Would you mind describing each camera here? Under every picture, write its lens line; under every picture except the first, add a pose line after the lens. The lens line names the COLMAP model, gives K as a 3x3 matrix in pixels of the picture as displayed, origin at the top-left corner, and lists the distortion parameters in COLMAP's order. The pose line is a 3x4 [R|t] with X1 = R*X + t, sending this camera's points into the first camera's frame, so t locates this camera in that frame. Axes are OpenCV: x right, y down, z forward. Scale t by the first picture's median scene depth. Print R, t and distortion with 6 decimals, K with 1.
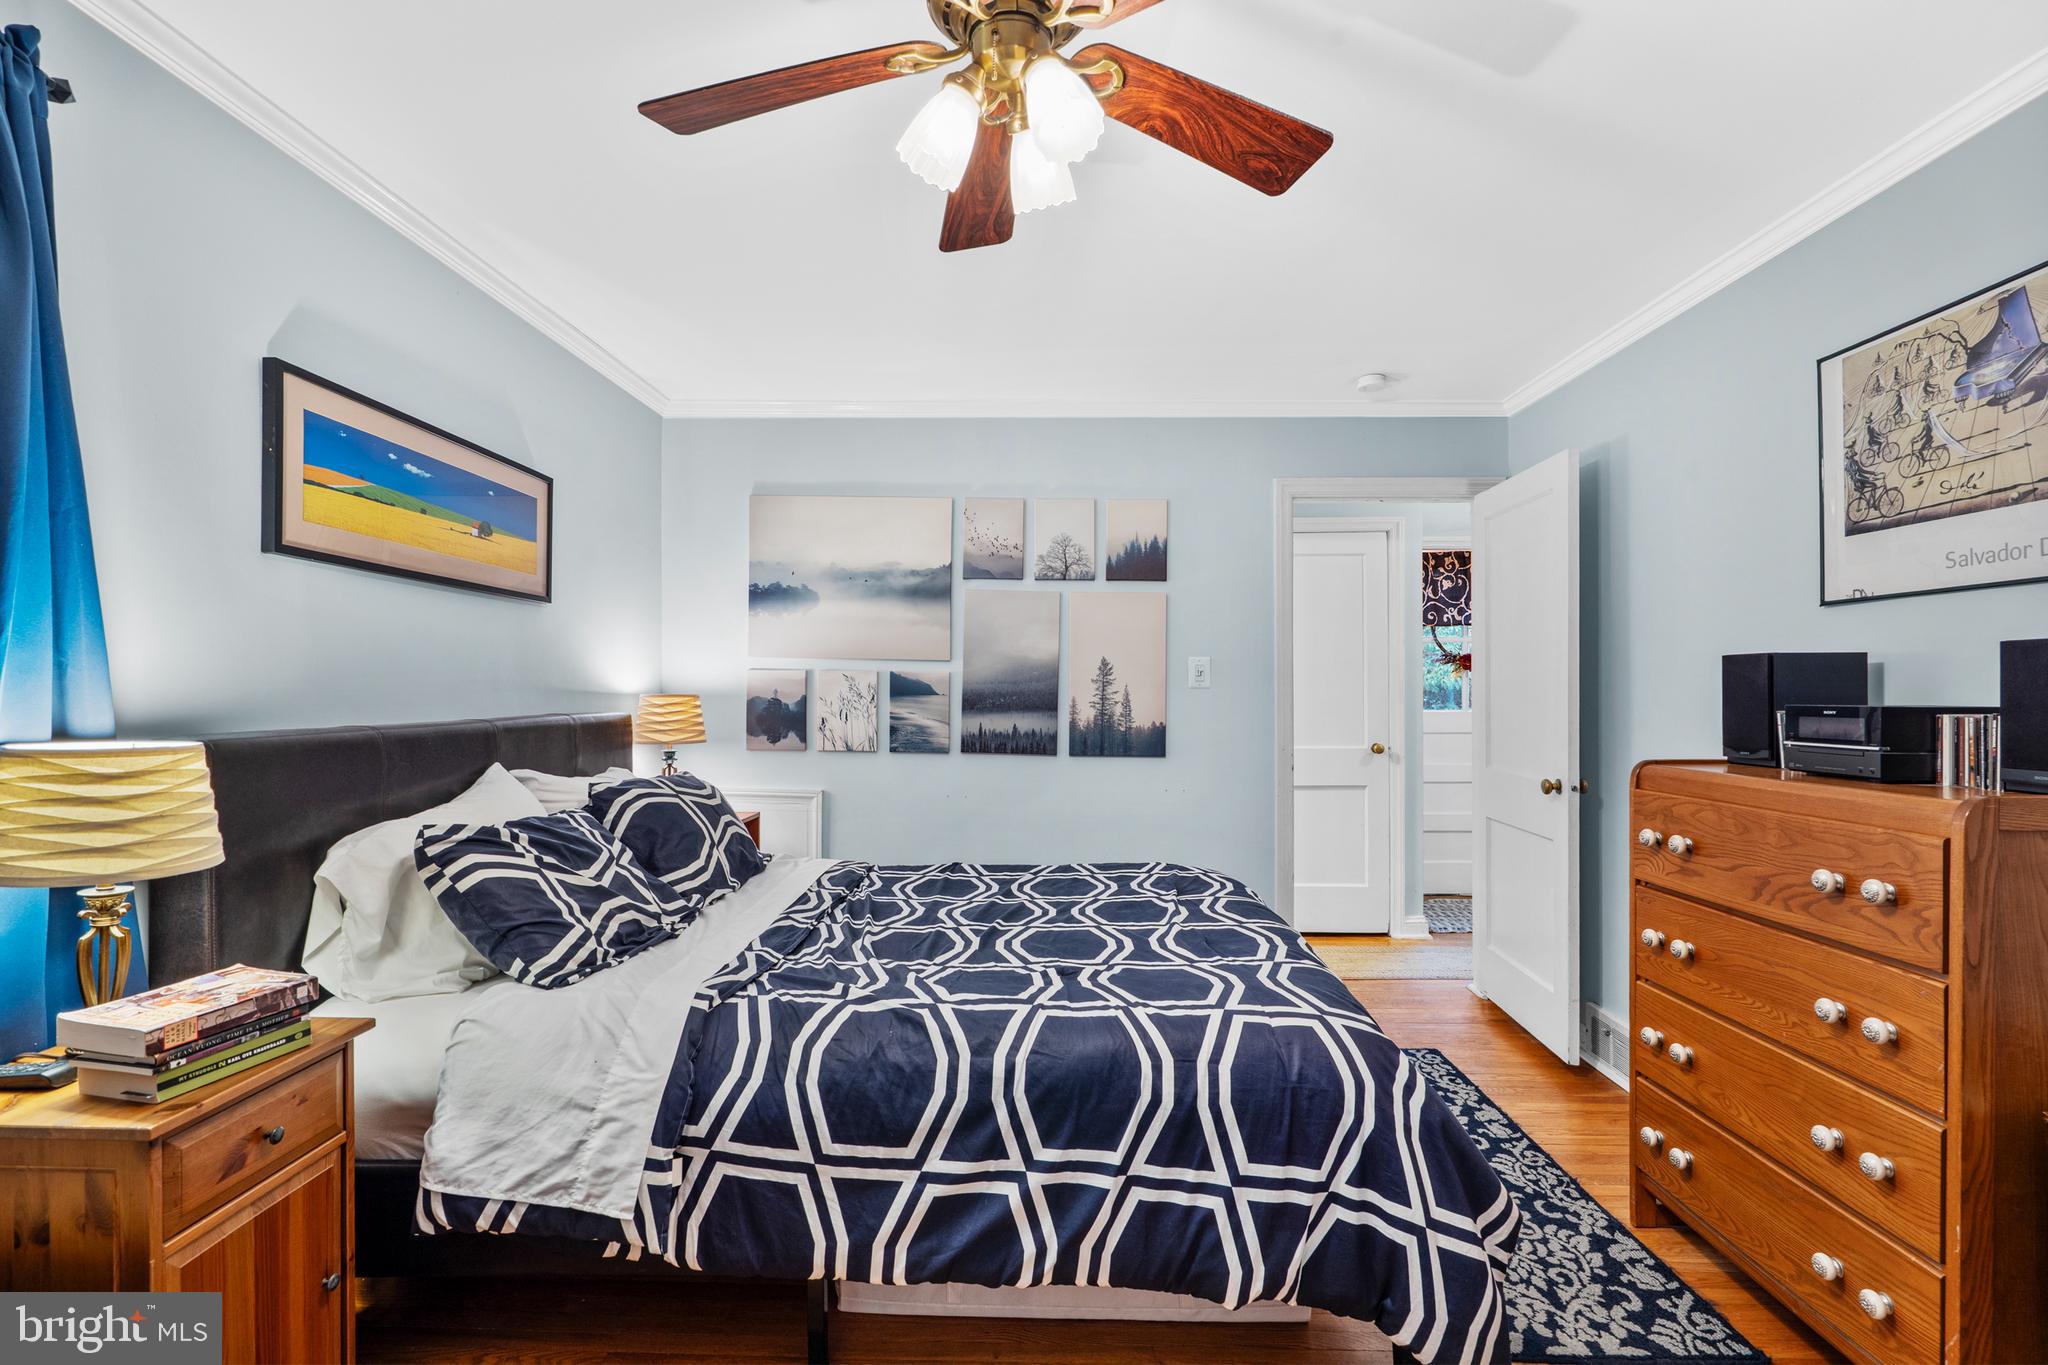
lens RADIAL K [[943.8, 0, 1022.8], [0, 943.8, 686.3], [0, 0, 1]] dist [-0.003133, 0.003702]
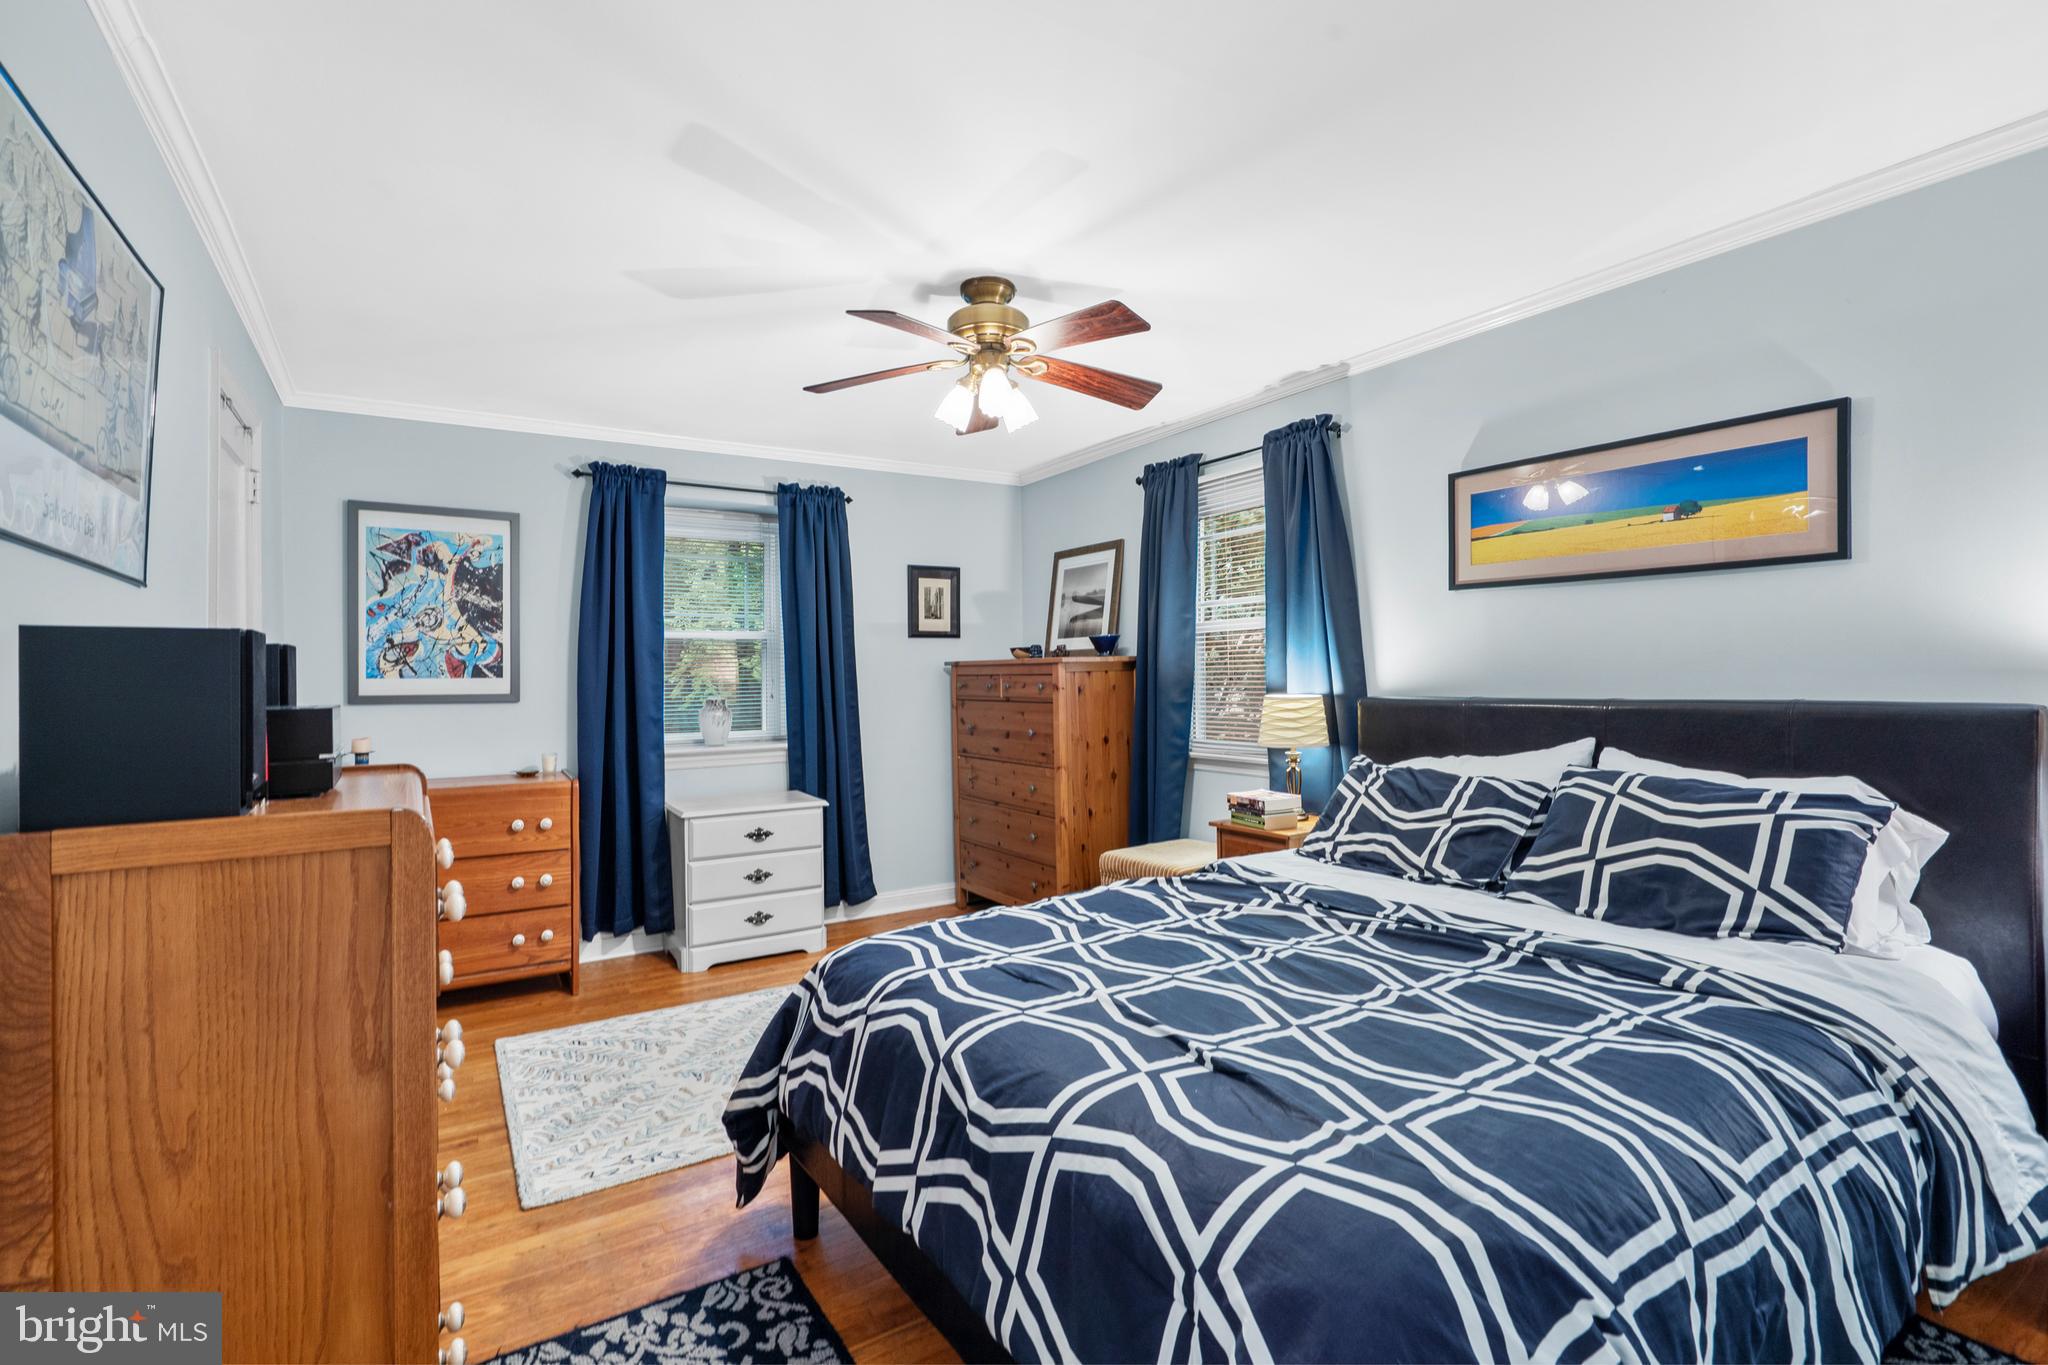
lens RADIAL K [[943.8, 0, 1021.9], [0, 943.8, 677.8], [0, 0, 1]] dist [-0.003133, 0.003702]
pose [[-0.818831, 0.005542, -0.574008, 0.746227], [0.007836, 0.999968, -0.001523, 0.008961], [0.573981, -0.005745, -0.818848, 1.841770]]
